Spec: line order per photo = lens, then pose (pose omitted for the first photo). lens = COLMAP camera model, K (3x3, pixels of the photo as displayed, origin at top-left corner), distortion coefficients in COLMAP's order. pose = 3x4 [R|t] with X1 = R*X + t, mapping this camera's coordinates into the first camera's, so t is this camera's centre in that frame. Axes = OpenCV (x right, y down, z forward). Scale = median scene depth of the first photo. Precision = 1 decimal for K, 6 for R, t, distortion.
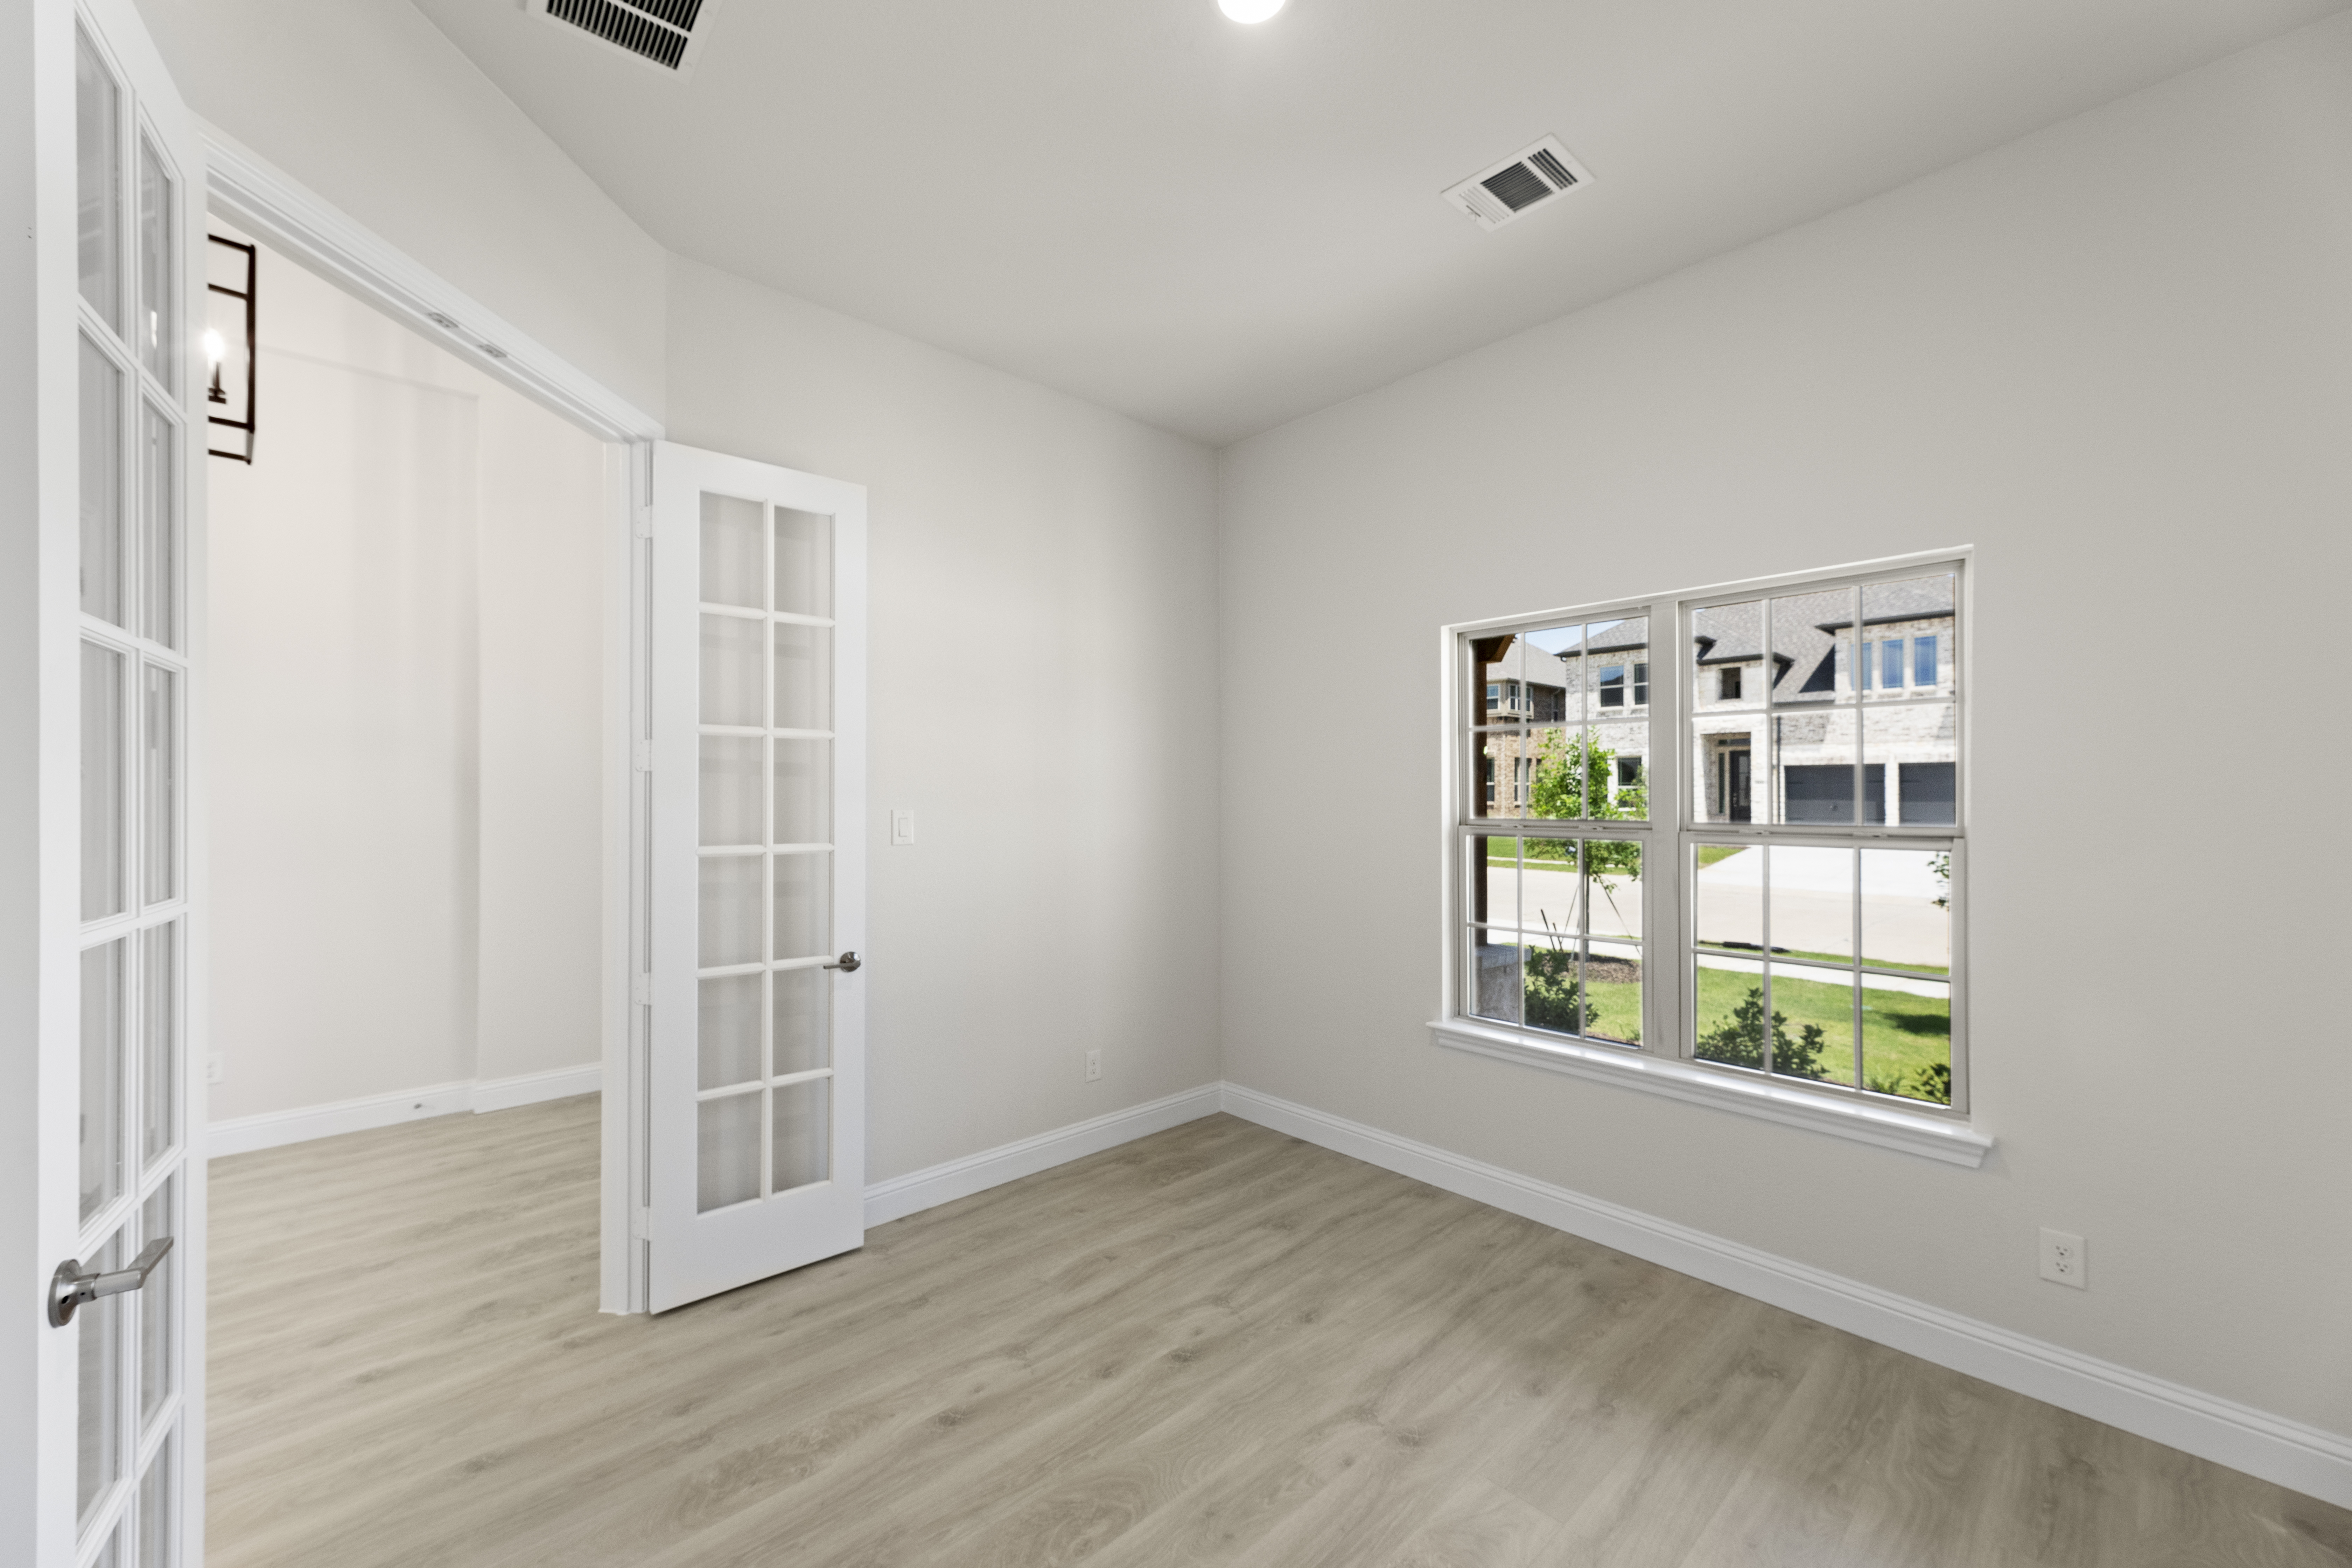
lens RADIAL K [[955.7, 0, 1176.0], [0, 955.7, 784.0], [0, 0, 1]] dist [0.014934, -0.000015]
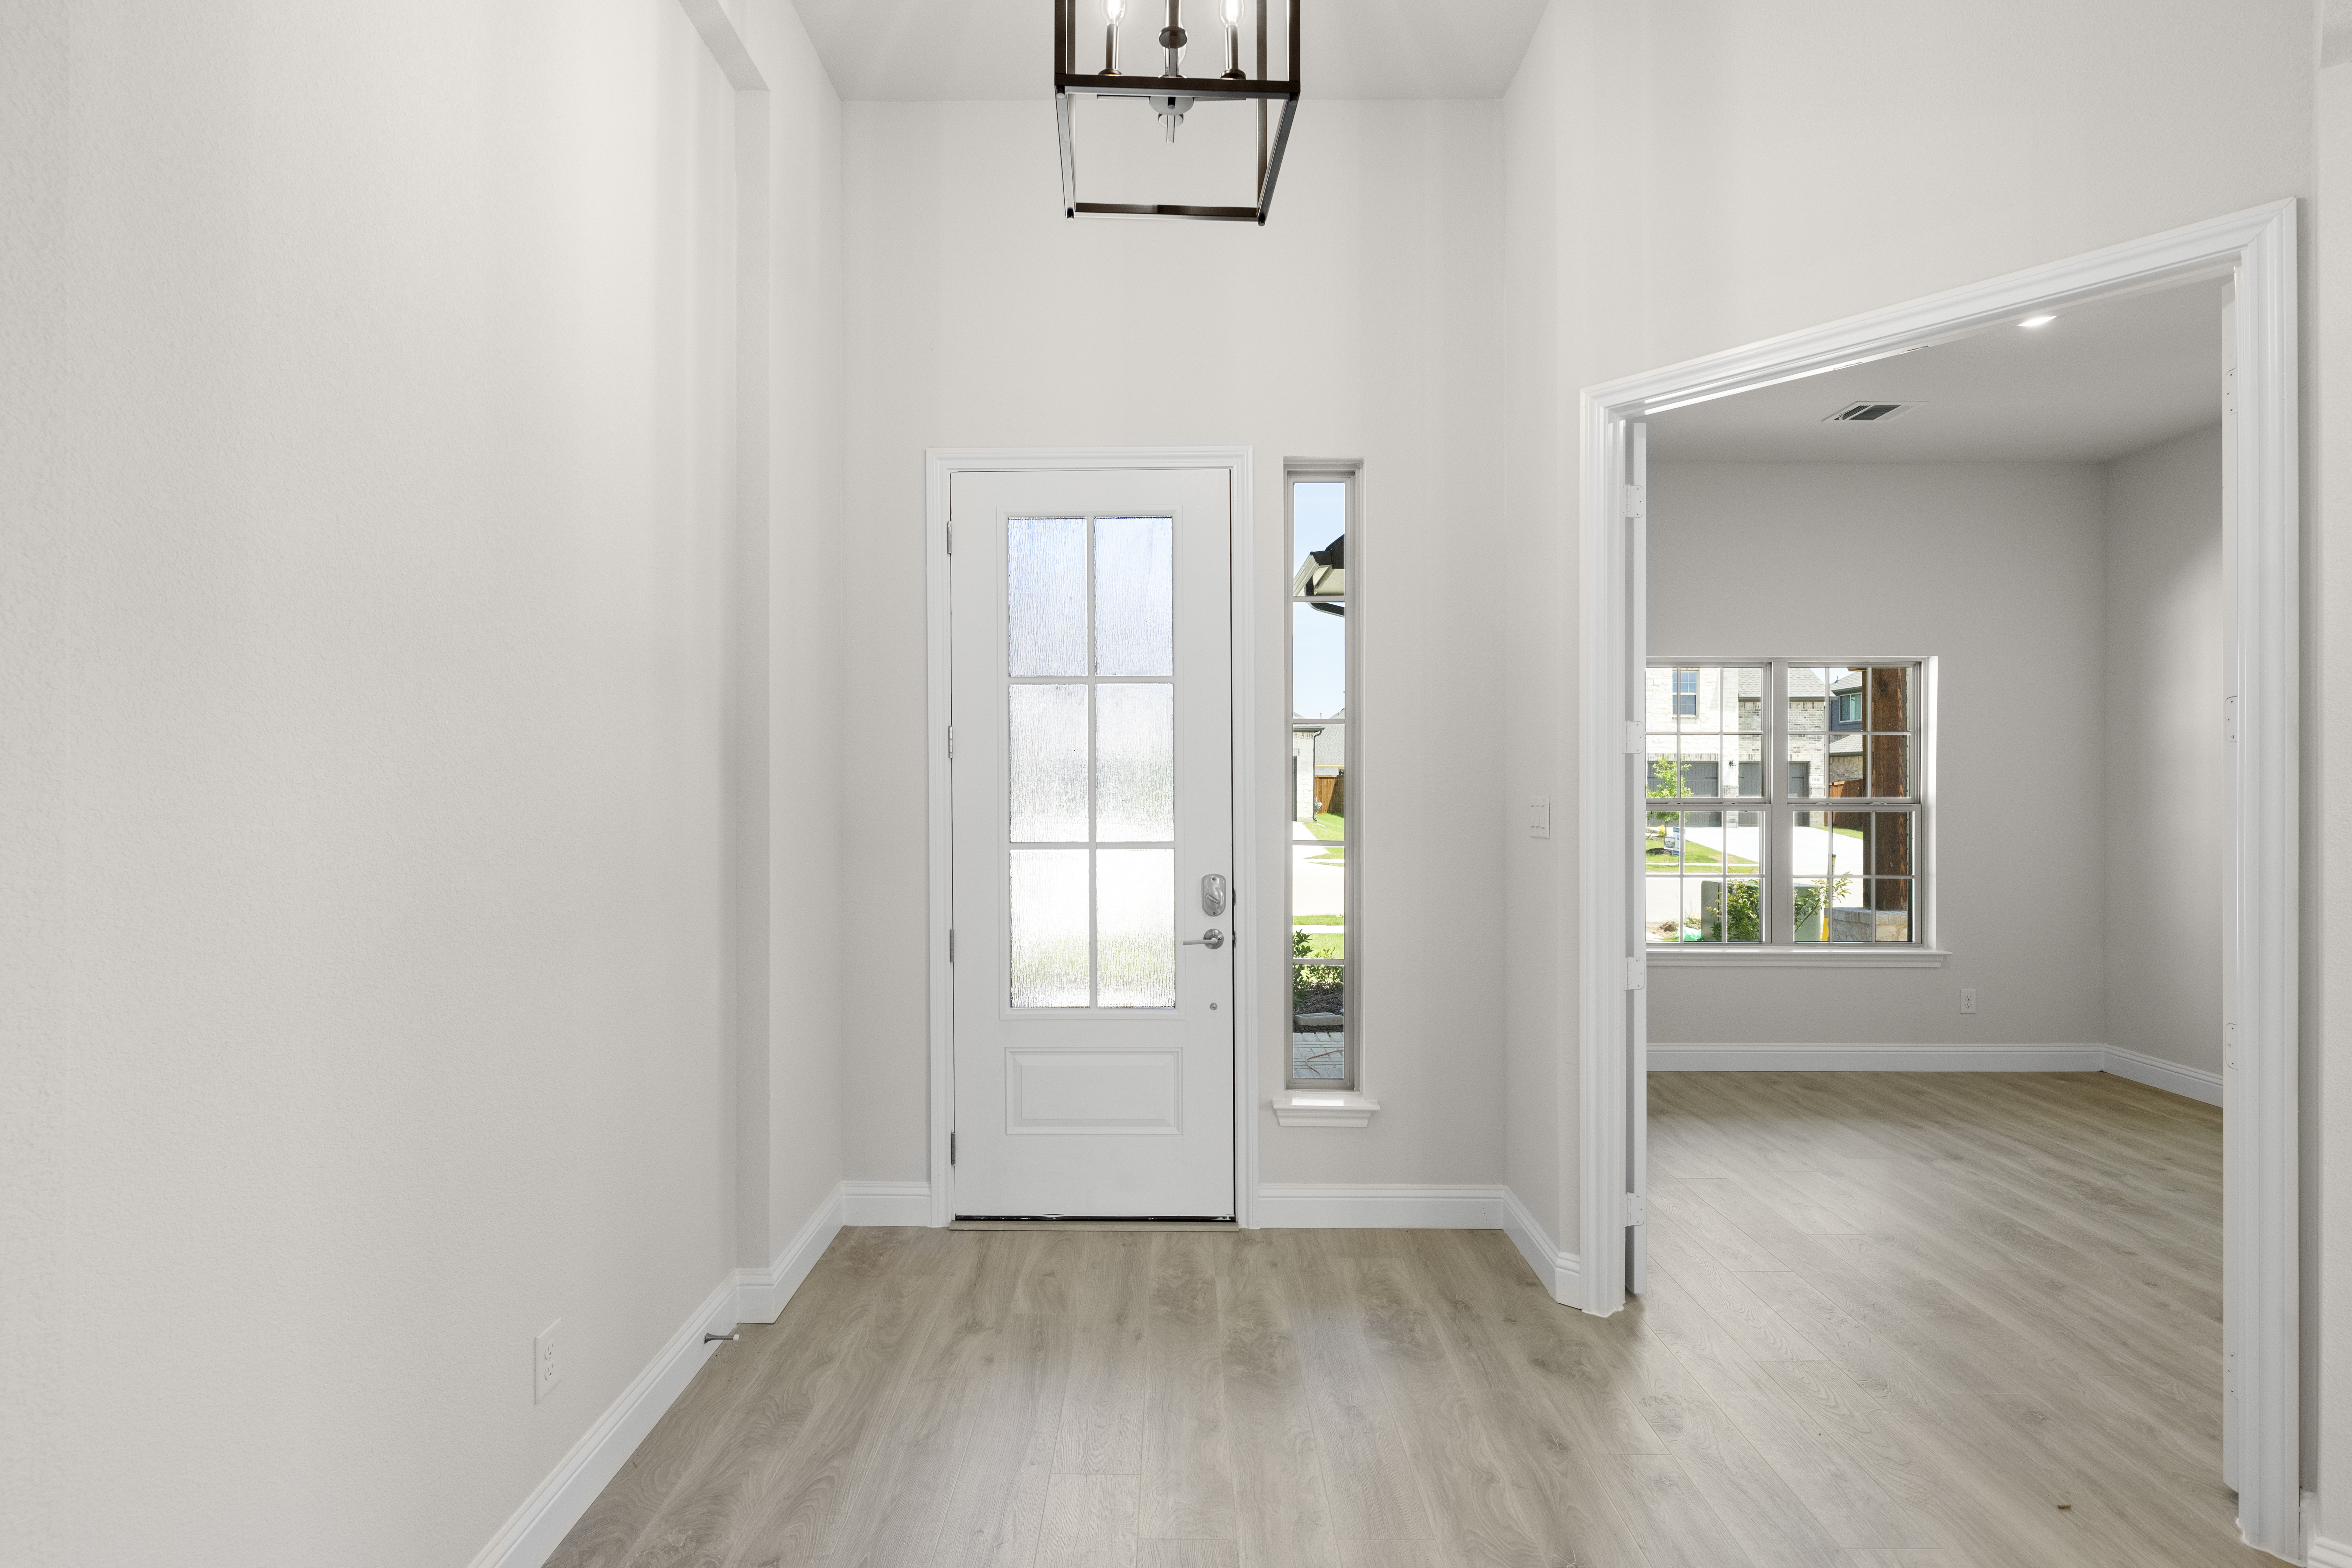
lens RADIAL K [[1051.0, 0, 1172.1], [0, 1051.0, 819.2], [0, 0, 1]] dist [-0.003254, -0.000295]
pose [[0.667804, -0.011111, 0.744254, -1.157430], [-0.002903, 0.999842, 0.017531, 0.027297], [-0.744331, -0.013868, 0.667667, 0.445364]]
